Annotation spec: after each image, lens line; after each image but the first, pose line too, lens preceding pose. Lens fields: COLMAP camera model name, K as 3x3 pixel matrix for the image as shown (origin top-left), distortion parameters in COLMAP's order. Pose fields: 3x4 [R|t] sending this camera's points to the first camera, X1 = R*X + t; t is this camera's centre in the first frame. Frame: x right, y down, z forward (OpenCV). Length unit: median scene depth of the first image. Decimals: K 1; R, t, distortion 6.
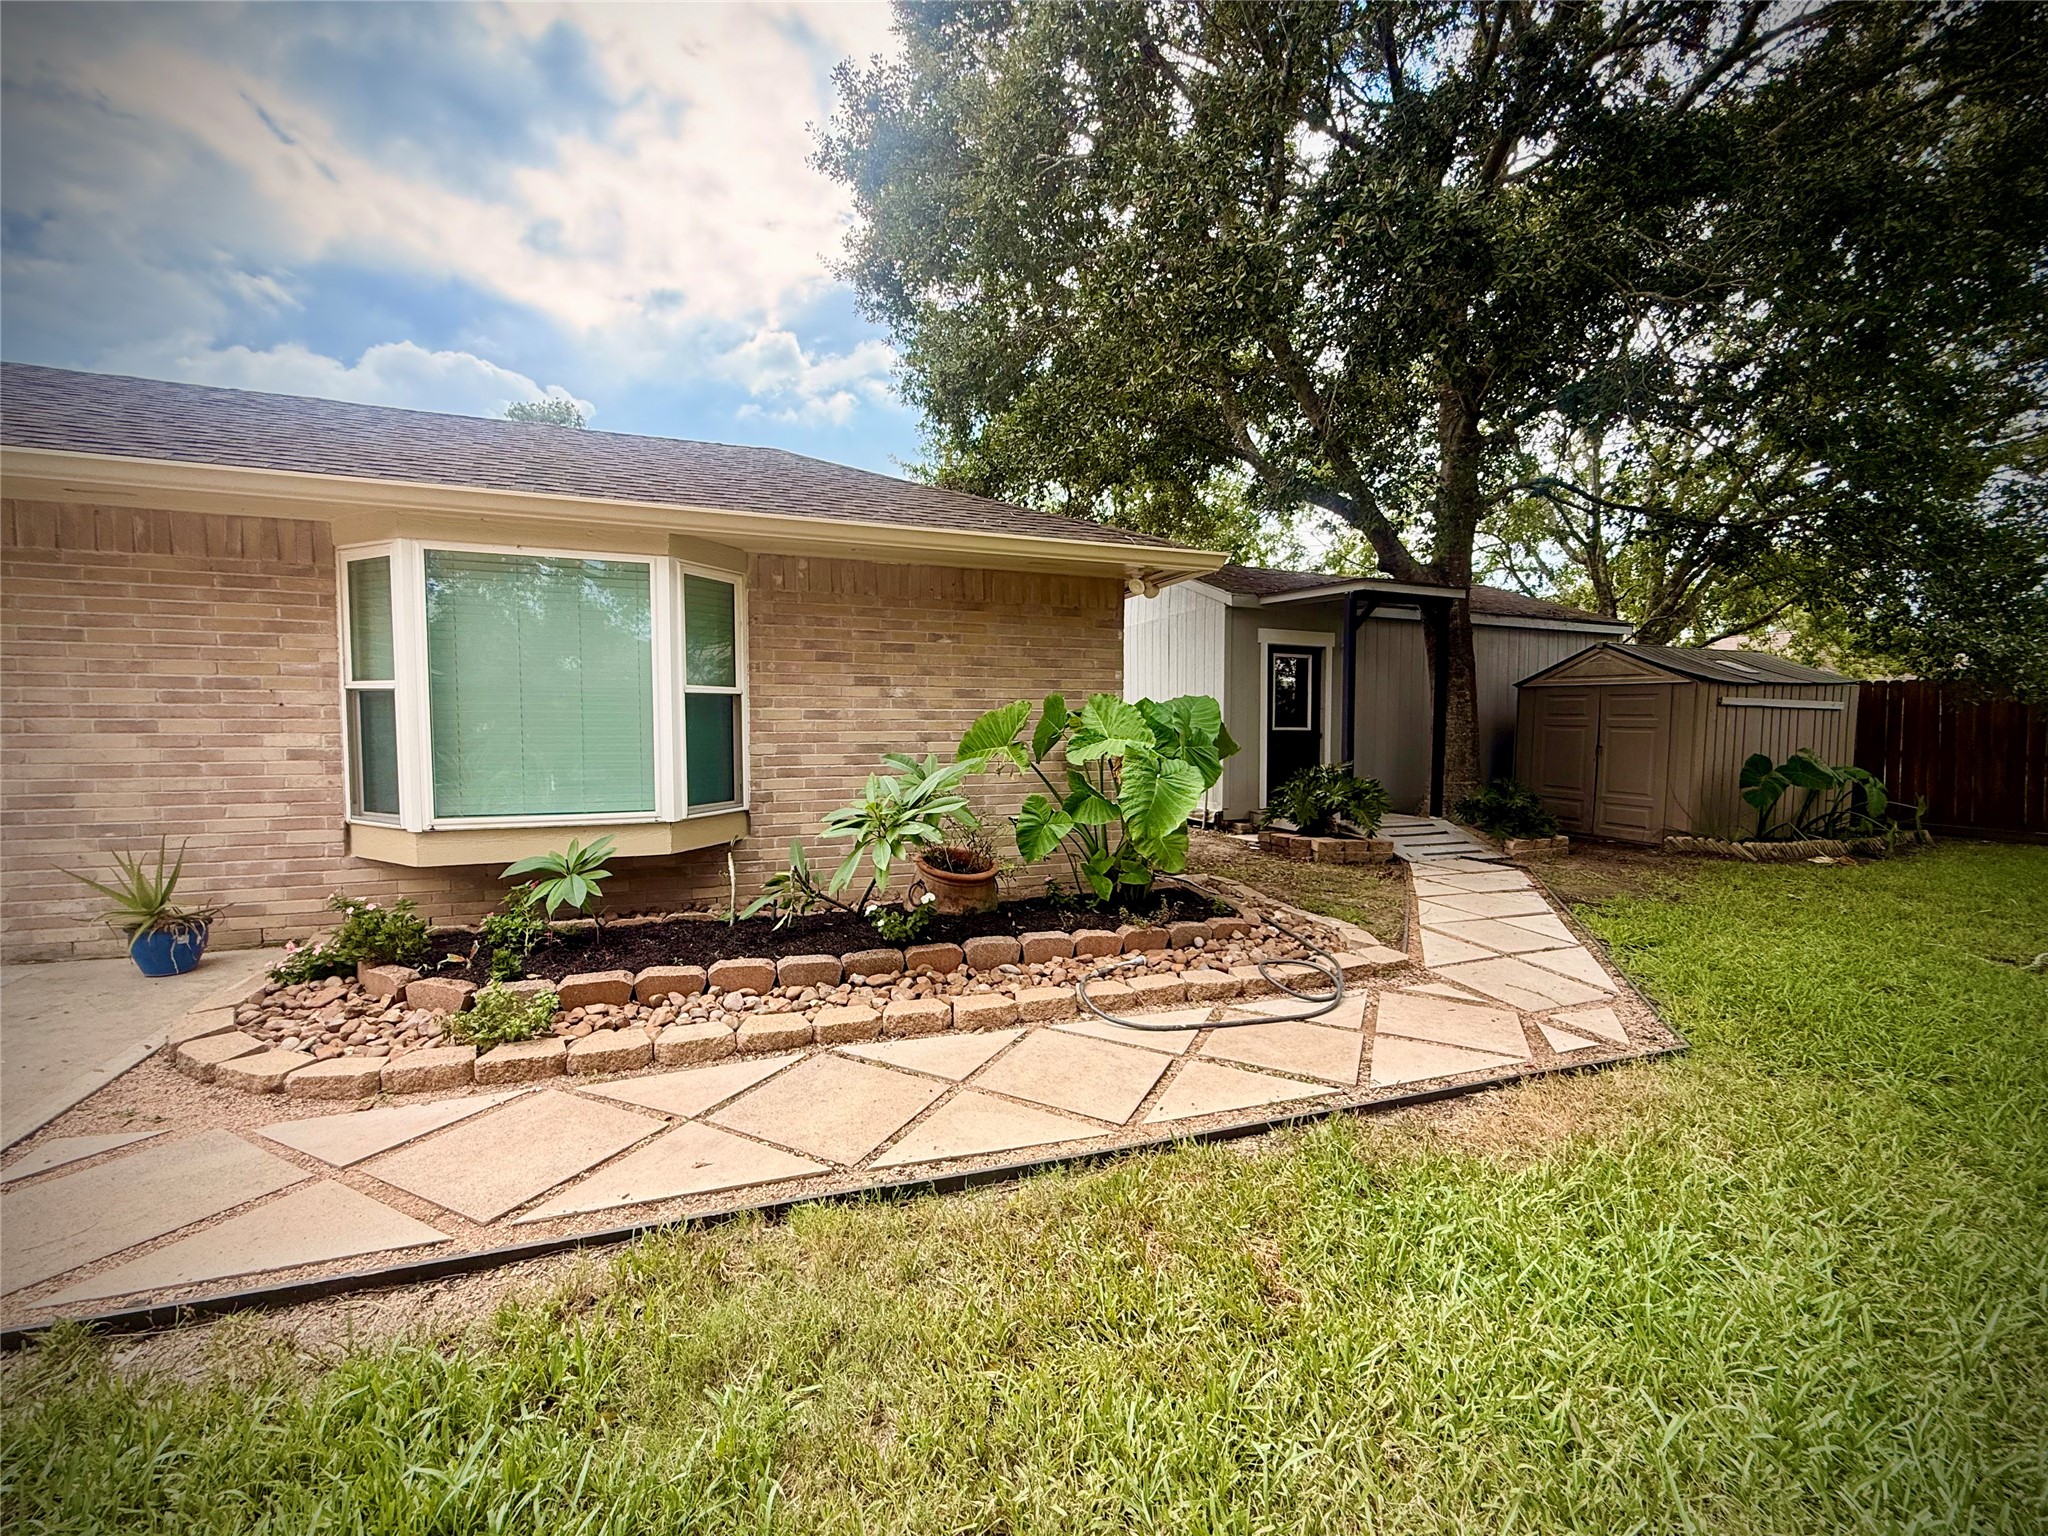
lens RADIAL K [[818.0, 0, 1019.2], [0, 818.0, 767.5], [0, 0, 1]] dist [0.000798, -0.000040]
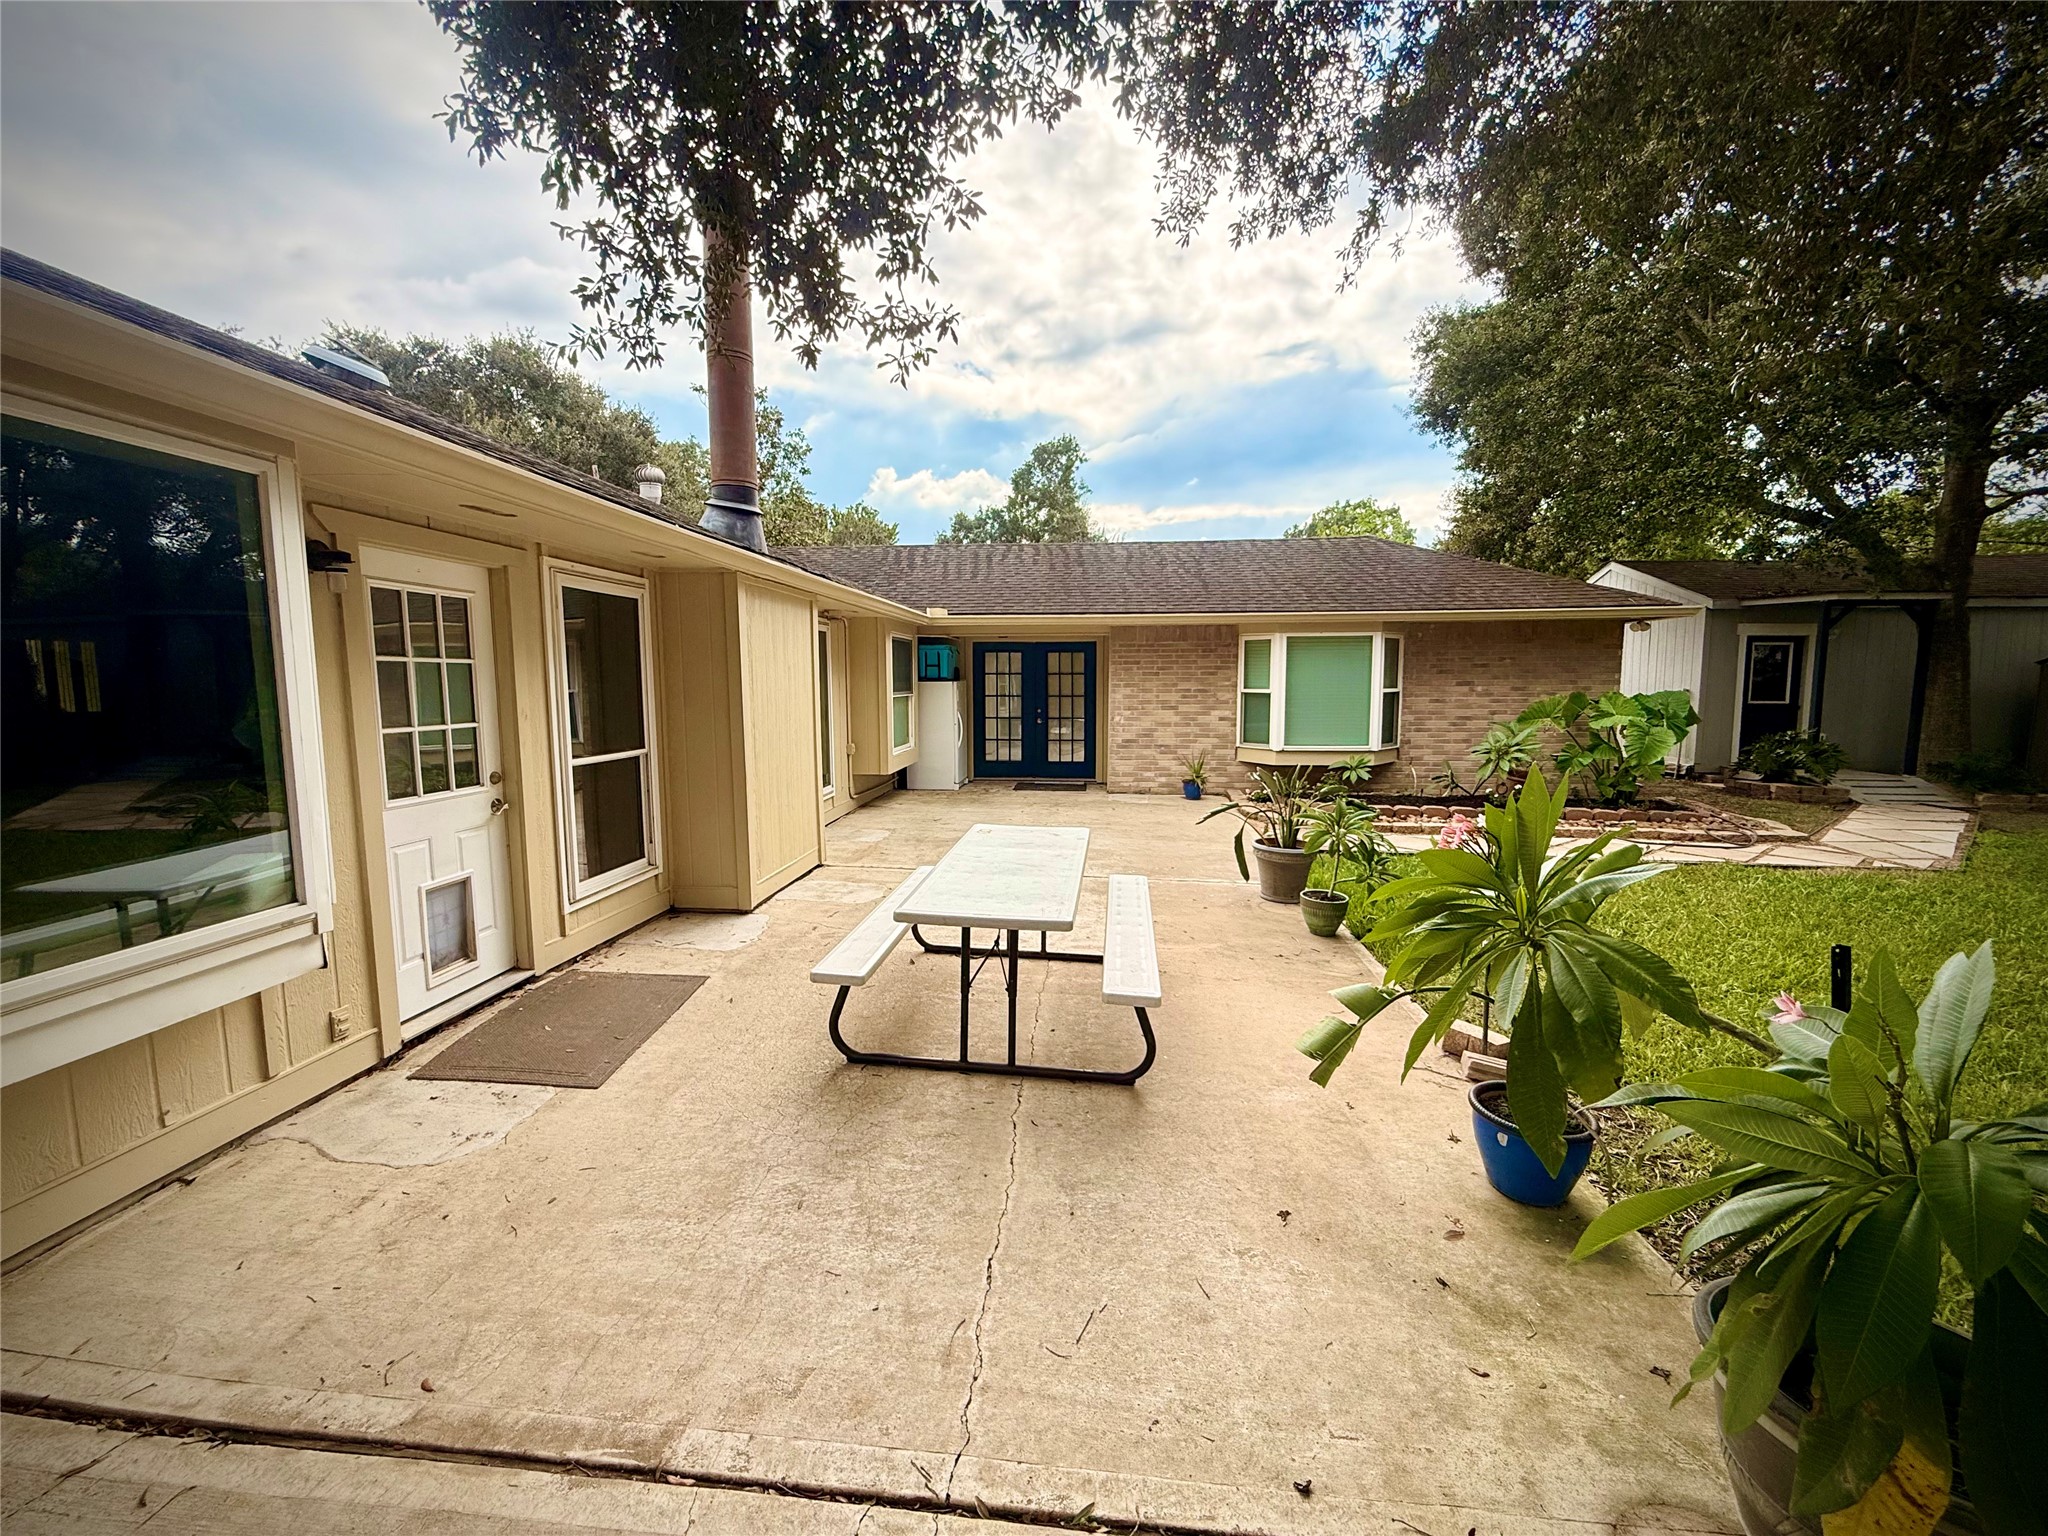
lens RADIAL K [[818.0, 0, 1019.2], [0, 818.0, 767.5], [0, 0, 1]] dist [0.000798, -0.000040]
pose [[0.896576, 0.039189, -0.441153, -0.202198], [-0.016496, 0.998341, 0.055161, 0.002889], [0.442582, -0.042179, 0.895735, -0.928988]]
